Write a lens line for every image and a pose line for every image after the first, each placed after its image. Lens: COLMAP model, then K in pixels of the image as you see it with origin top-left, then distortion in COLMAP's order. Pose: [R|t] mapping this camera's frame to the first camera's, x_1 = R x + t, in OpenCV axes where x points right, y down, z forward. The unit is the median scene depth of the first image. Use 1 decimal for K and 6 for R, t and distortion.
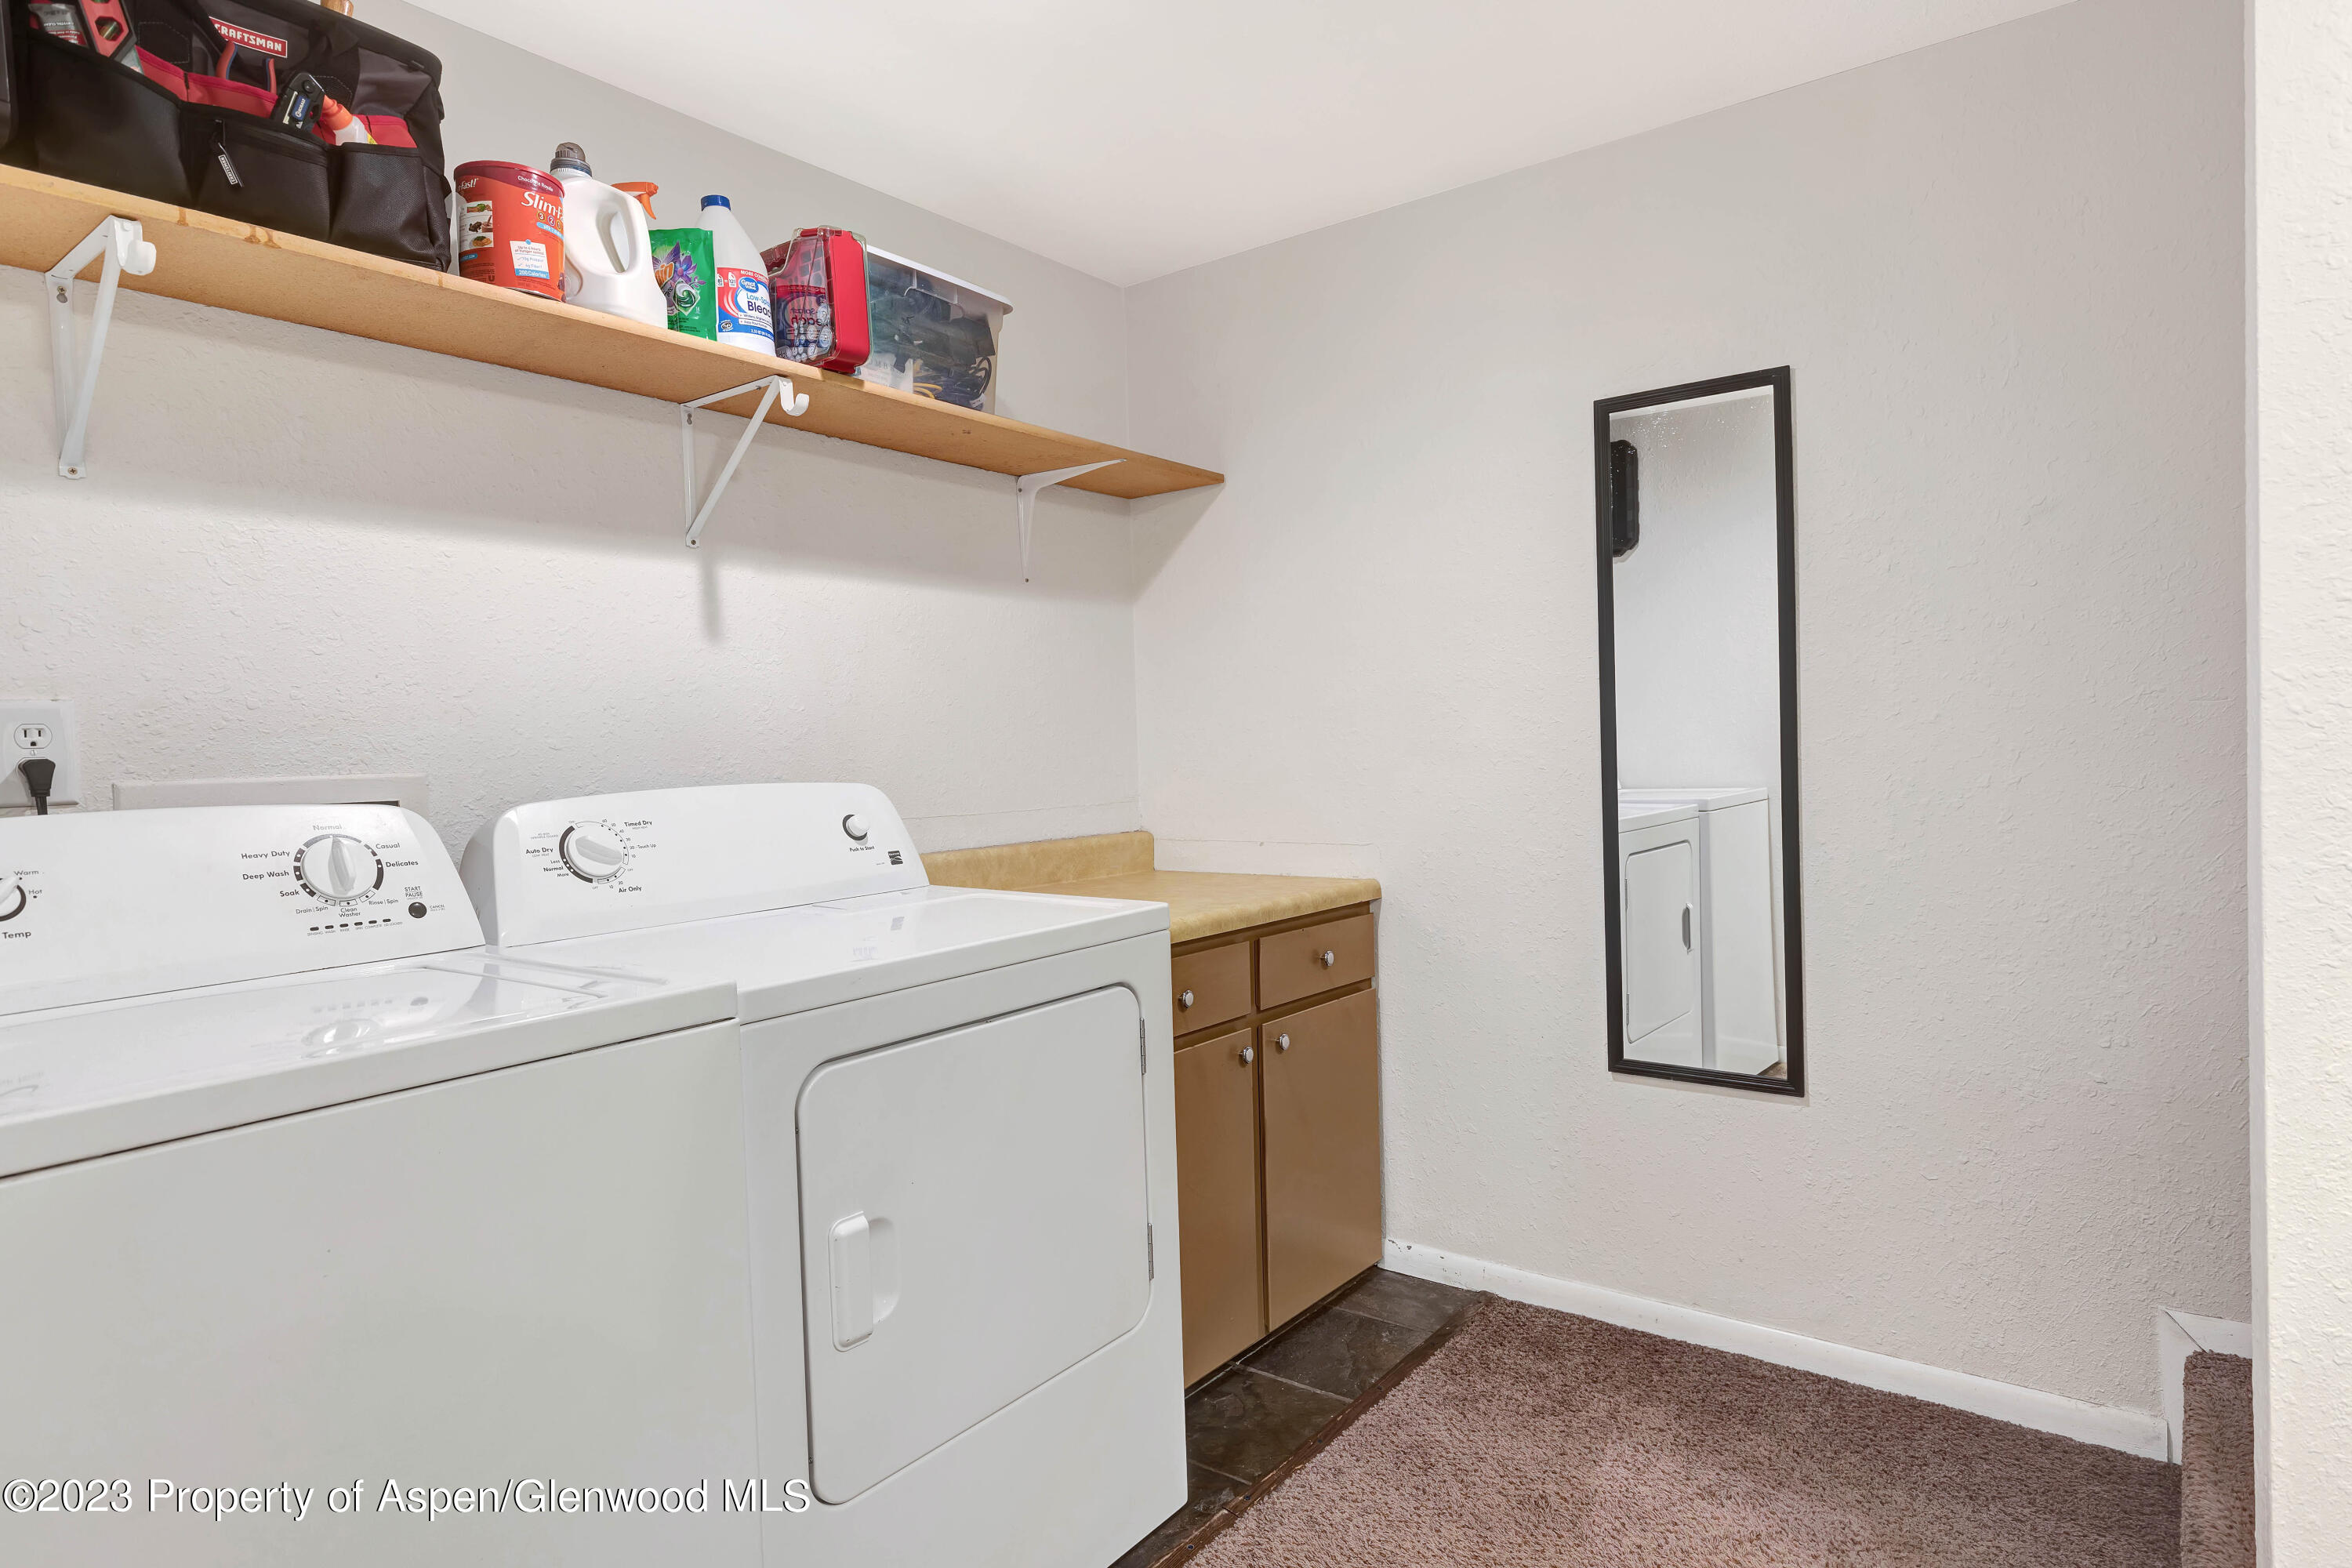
lens RADIAL K [[1297.6, 0, 1176.0], [0, 1297.6, 784.0], [0, 0, 1]] dist [-0.000423, -0.000060]
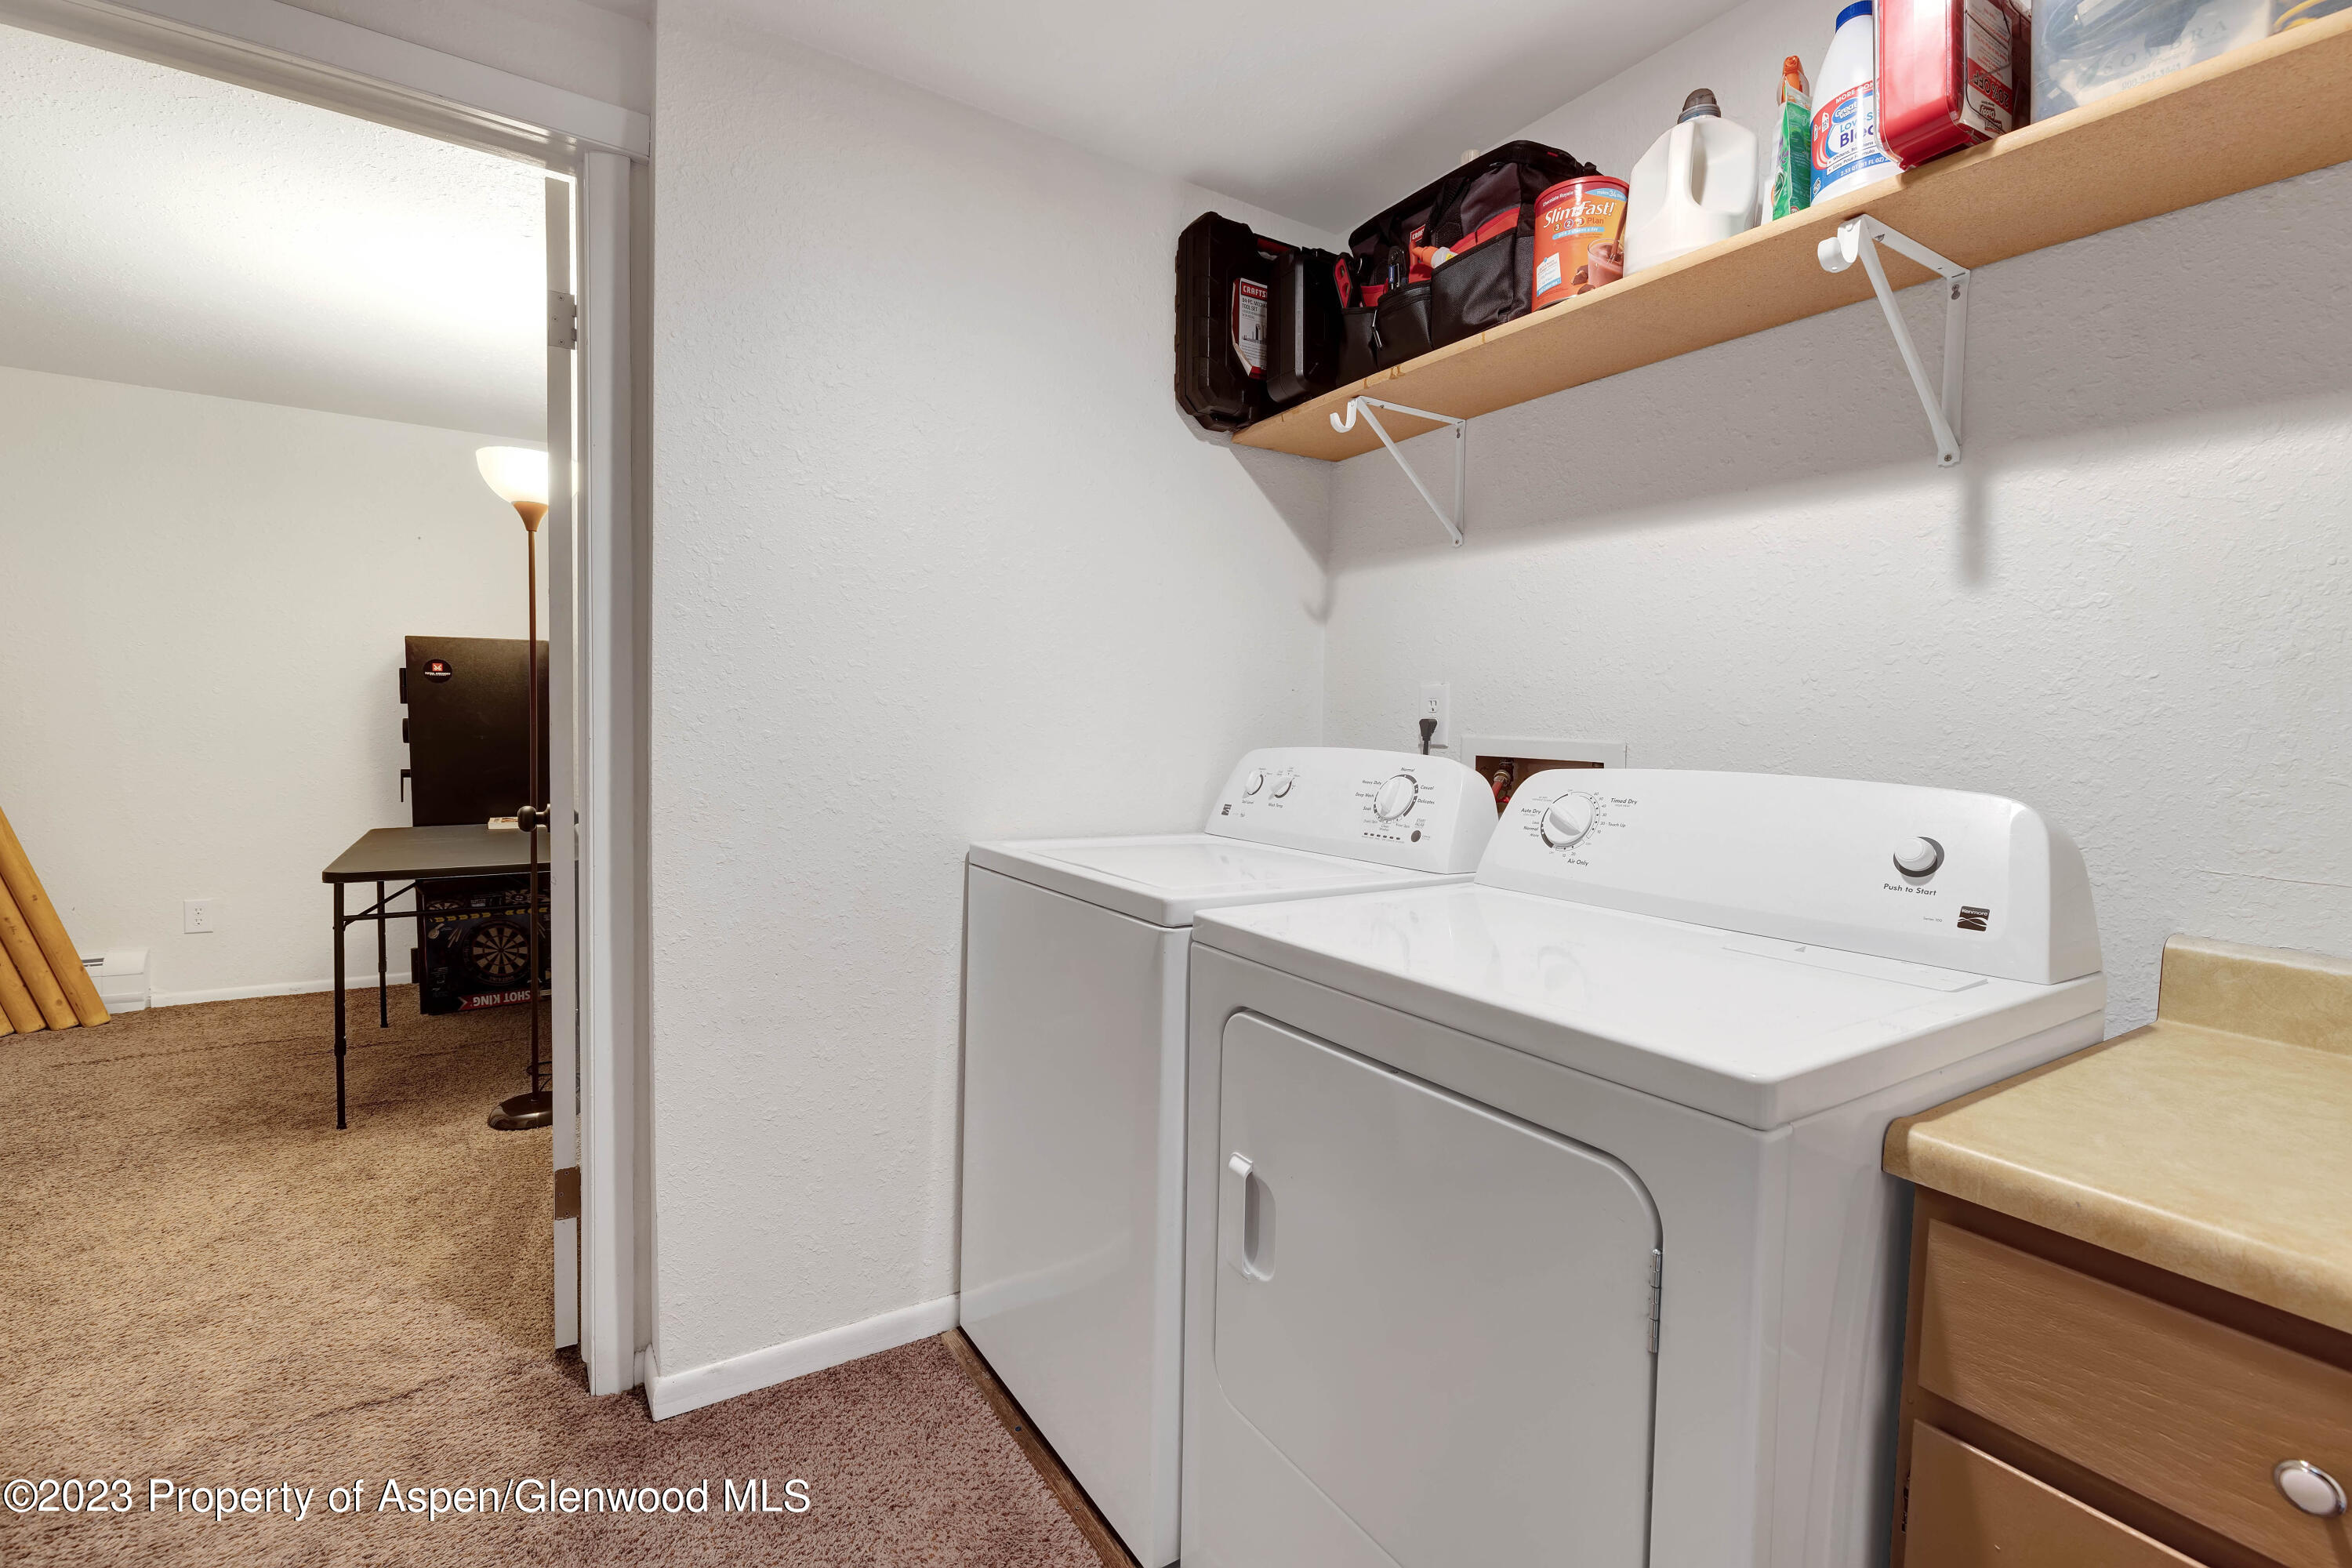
lens RADIAL K [[1050.4, 0, 1176.0], [0, 1050.4, 784.0], [0, 0, 1]] dist [0.002639, 0.000258]
pose [[-0.342430, 0.076303, -0.936440, 0.471962], [-0.046582, 0.994092, 0.098035, -0.047379], [0.938388, 0.077192, -0.336853, 1.026398]]
